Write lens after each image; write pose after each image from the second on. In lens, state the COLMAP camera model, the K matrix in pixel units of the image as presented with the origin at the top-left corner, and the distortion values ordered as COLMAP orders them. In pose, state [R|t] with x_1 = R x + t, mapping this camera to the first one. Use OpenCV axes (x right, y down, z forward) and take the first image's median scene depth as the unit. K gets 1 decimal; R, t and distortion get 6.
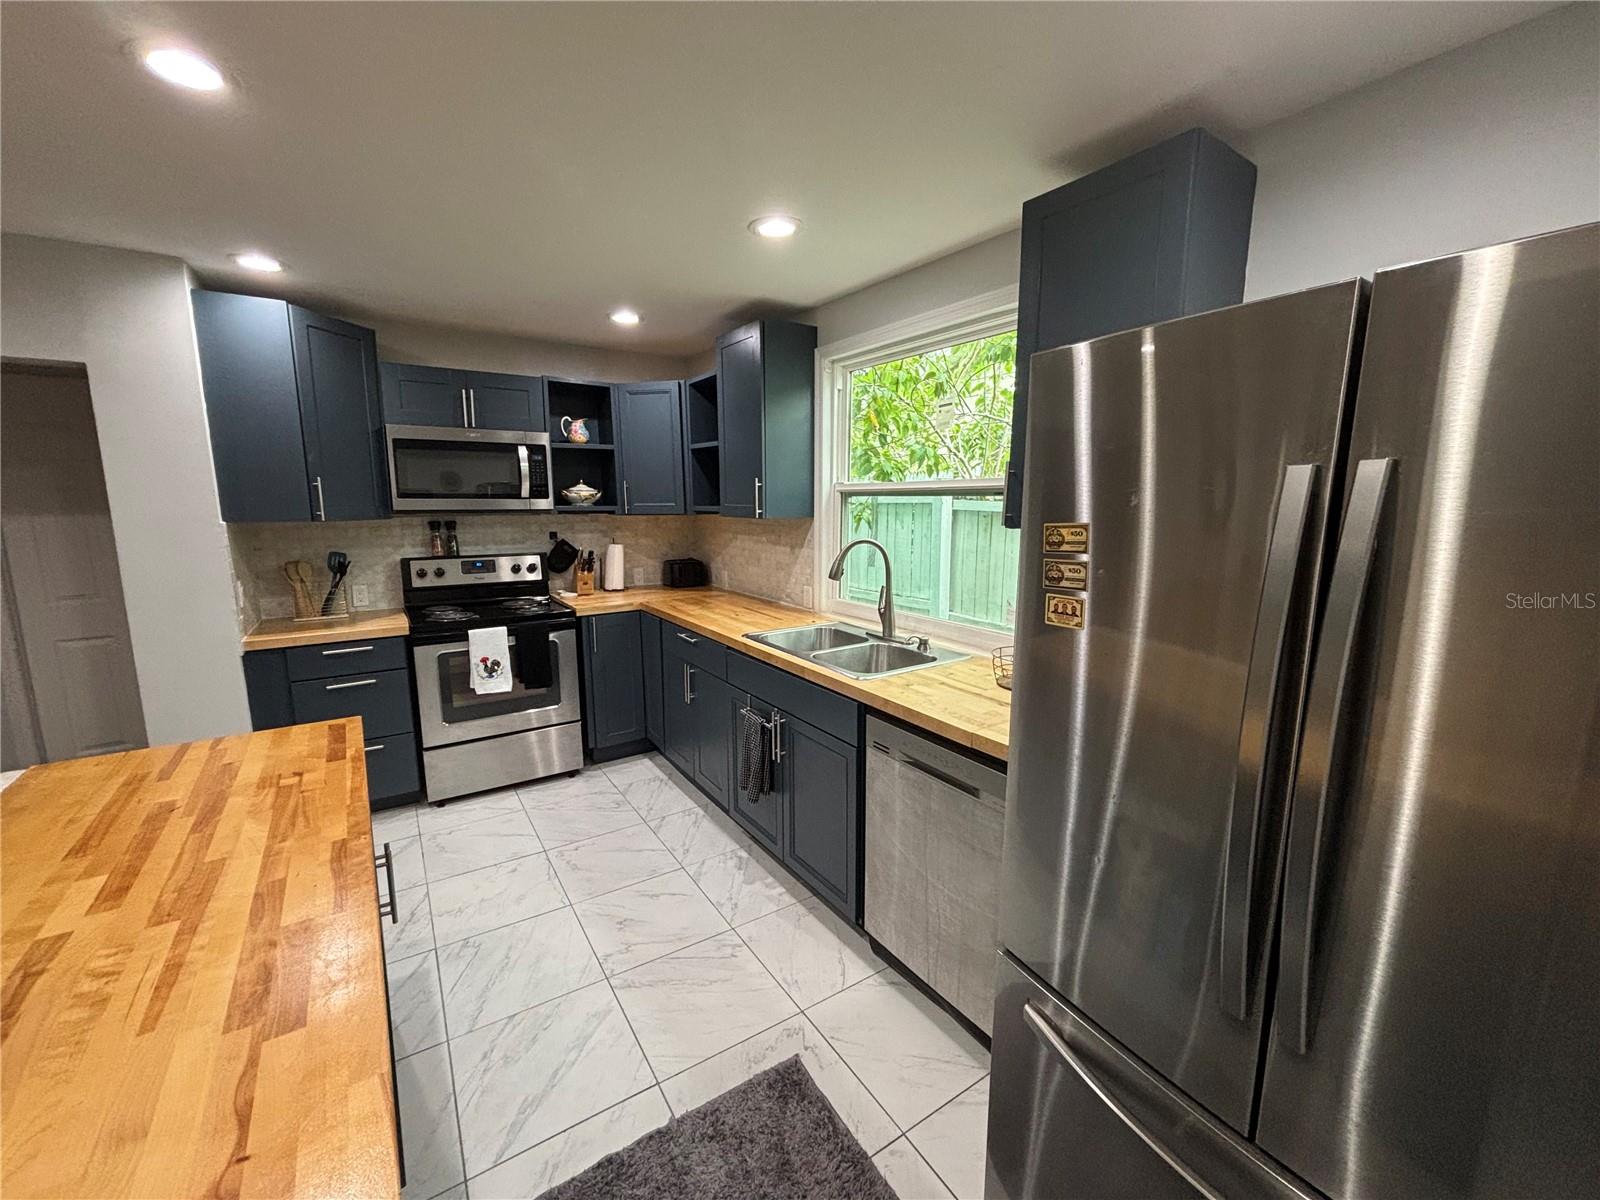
lens RADIAL K [[643.7, 0, 796.6], [0, 643.7, 602.3], [0, 0, 1]] dist [-0.000587, -0.000023]
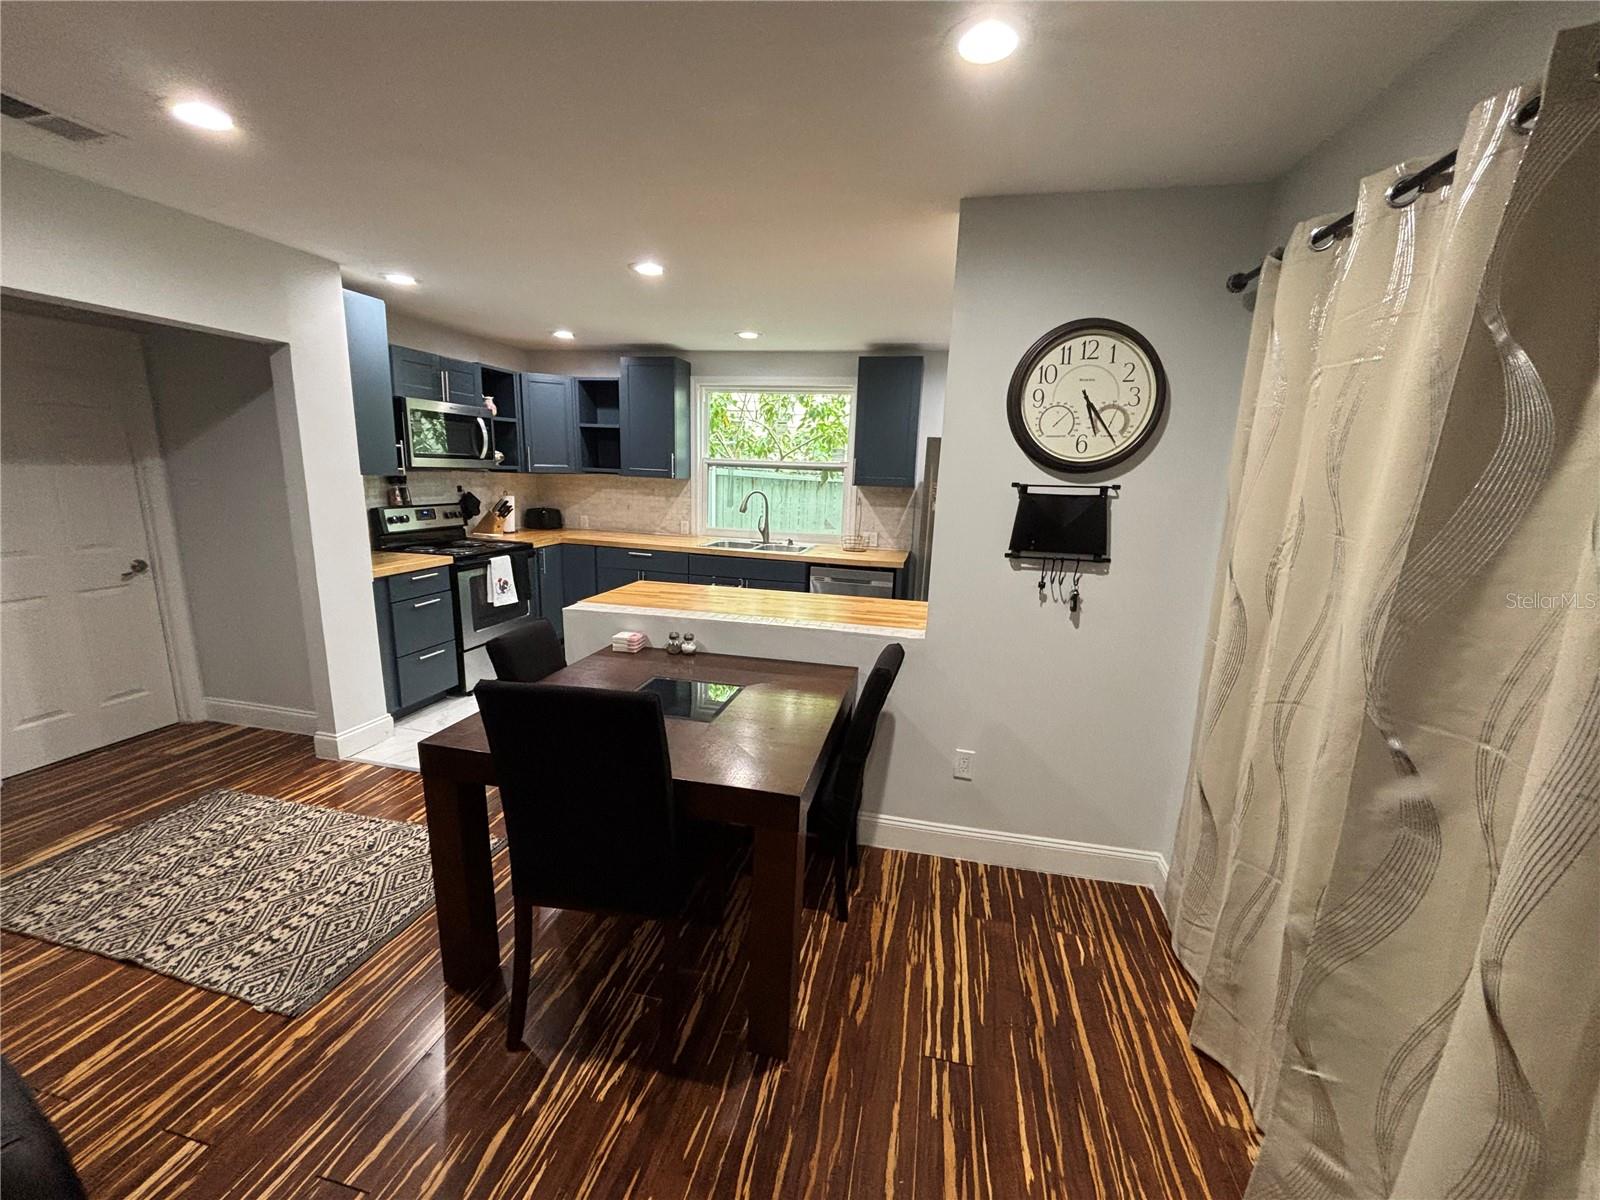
lens RADIAL K [[629.1, 0, 800.0], [0, 629.1, 600.0], [0, 0, 1]] dist [0.000240, 0.000074]
pose [[0.731749, -0.112580, 0.672213, -0.900128], [0.071618, 0.993505, 0.088428, 0.057657], [-0.677802, -0.016564, 0.735058, -0.394720]]
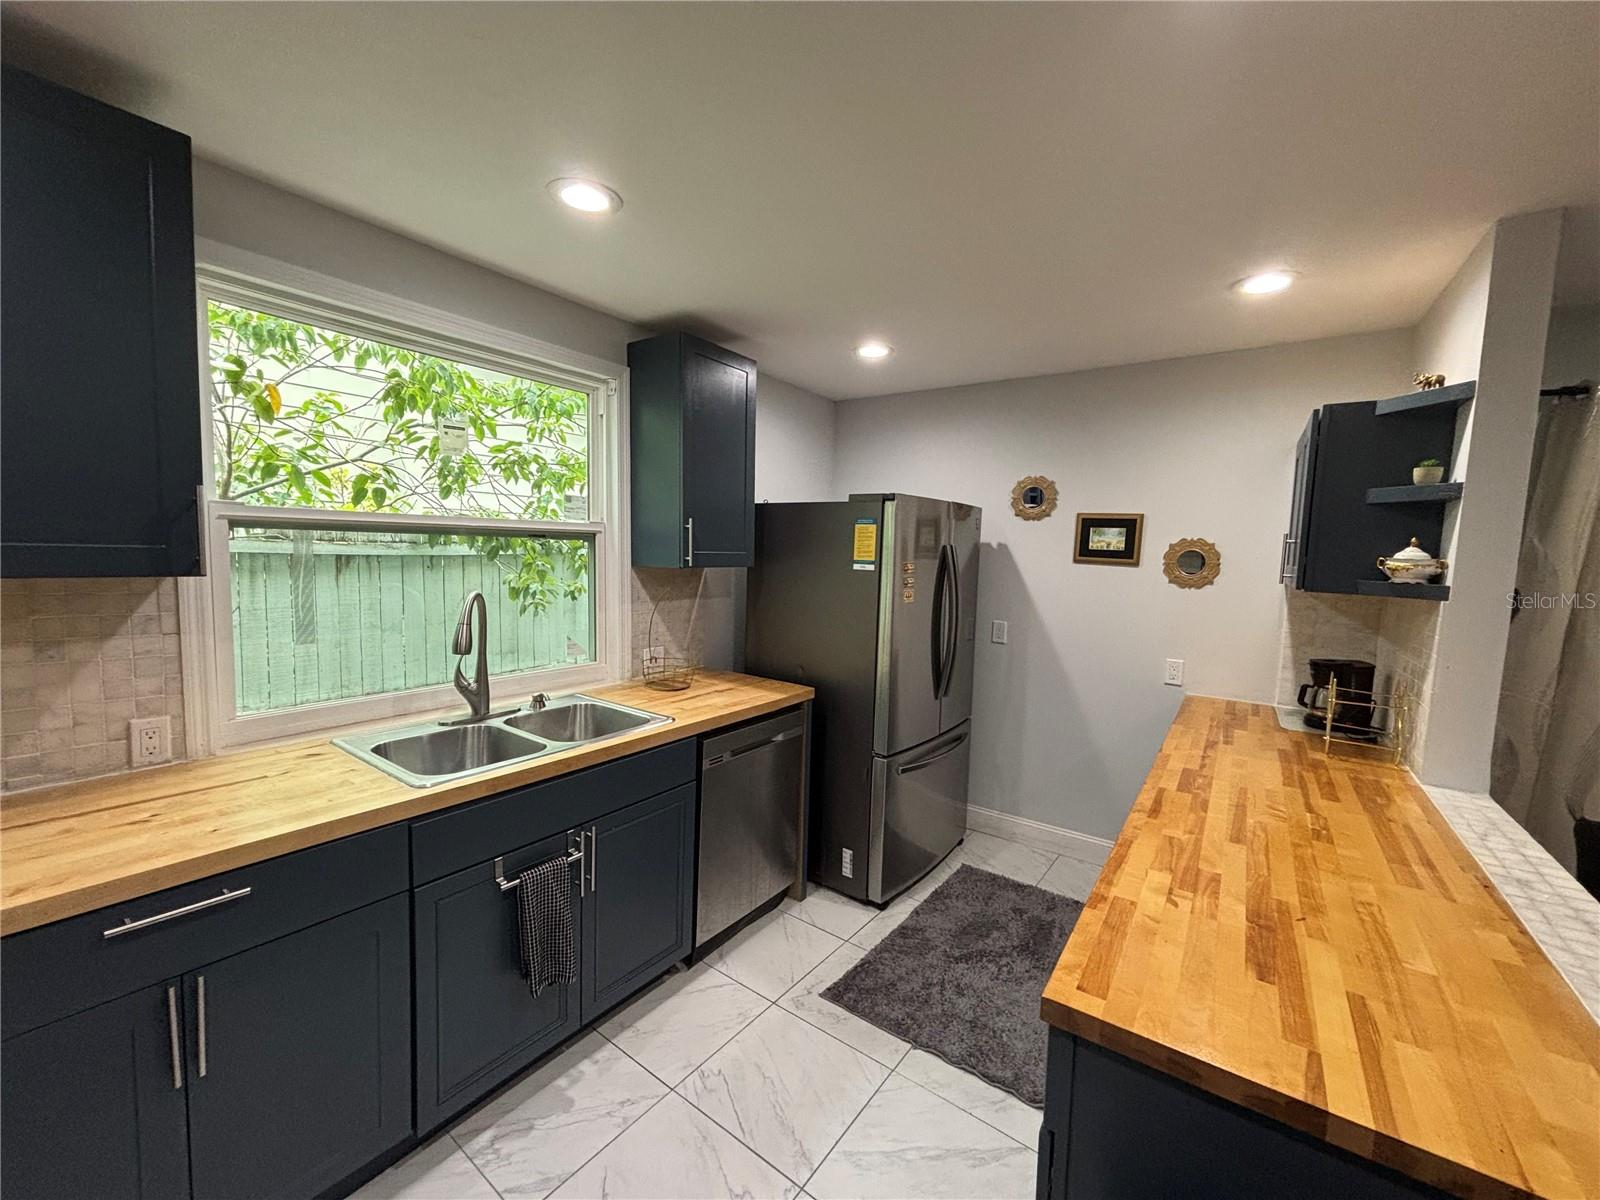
lens RADIAL K [[643.7, 0, 796.6], [0, 643.7, 602.3], [0, 0, 1]] dist [-0.000587, -0.000023]
pose [[-0.341563, -0.093584, 0.935188, -0.592088], [0.116725, 0.983103, 0.141011, -0.122252], [-0.932582, 0.157324, -0.324868, 0.729727]]
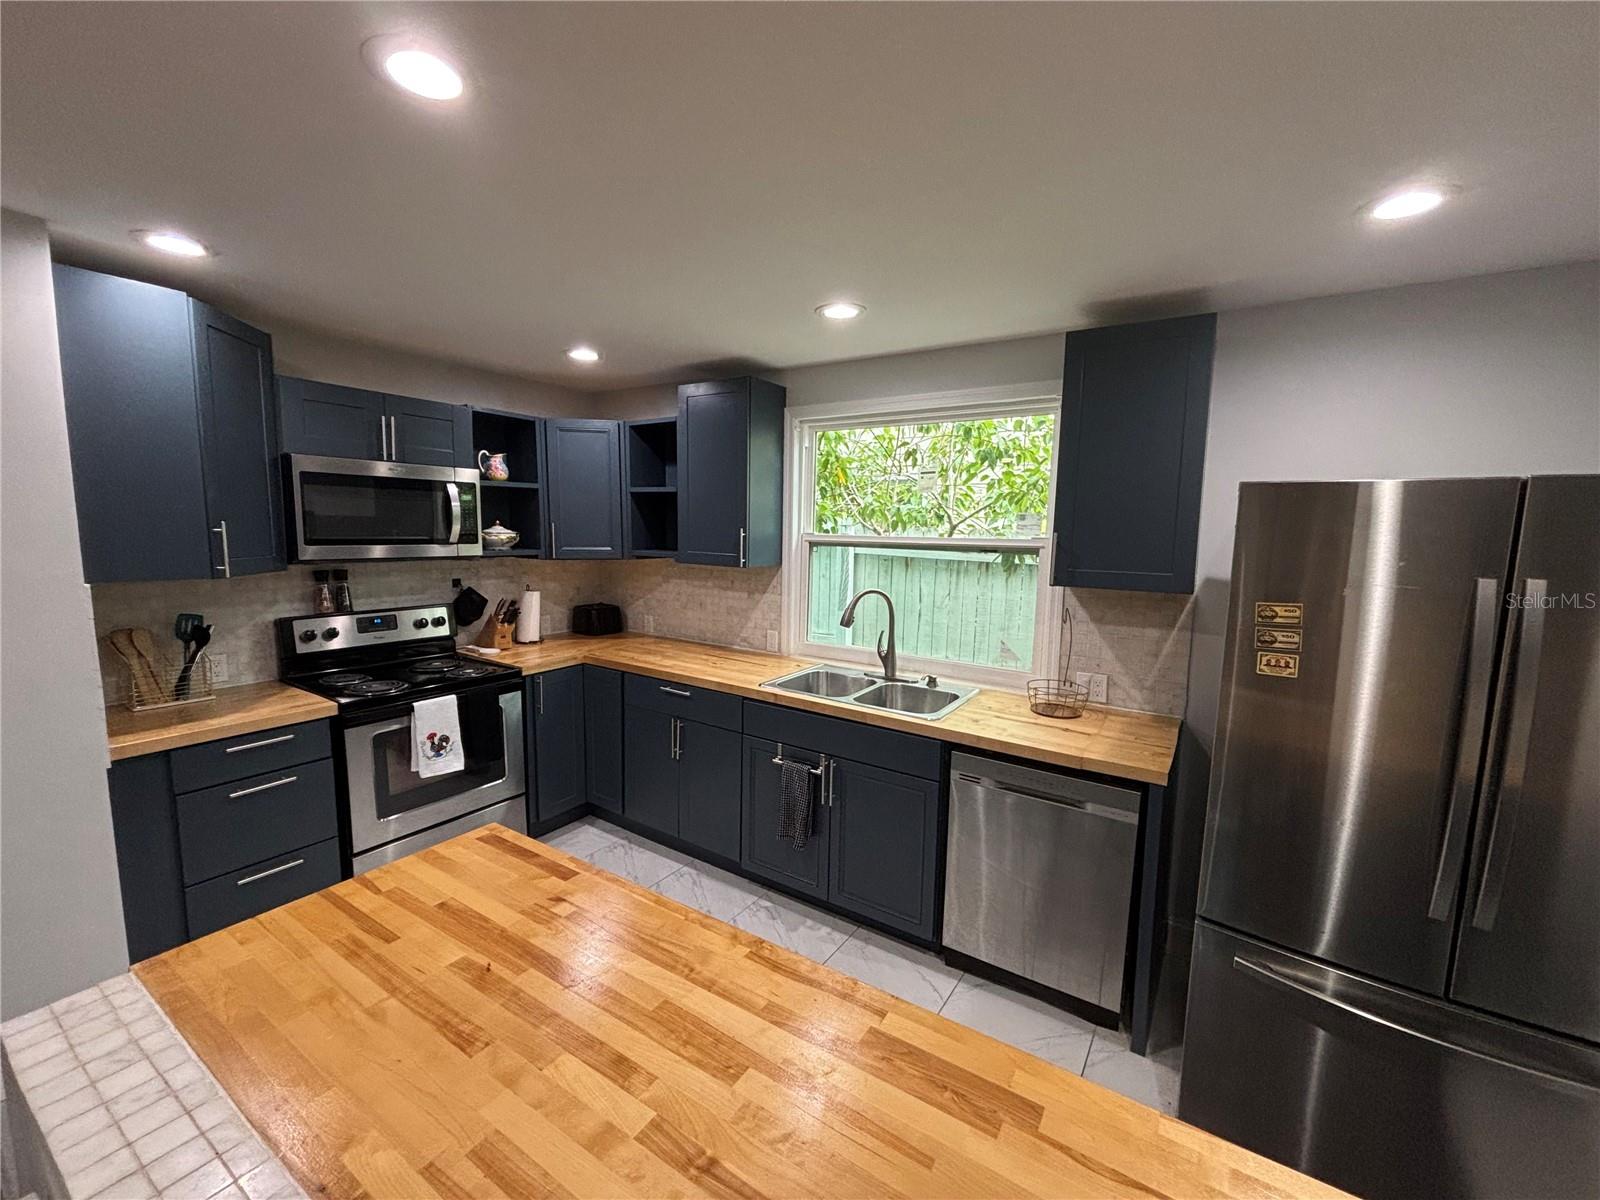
lens RADIAL K [[644.1, 0, 800.0], [0, 644.1, 600.0], [0, 0, 1]] dist [0.000839, 0.000097]
pose [[0.922215, -0.026323, 0.385782, -0.353686], [0.042090, 0.998586, -0.032481, -0.040563], [-0.384381, 0.046192, 0.922018, 0.026611]]
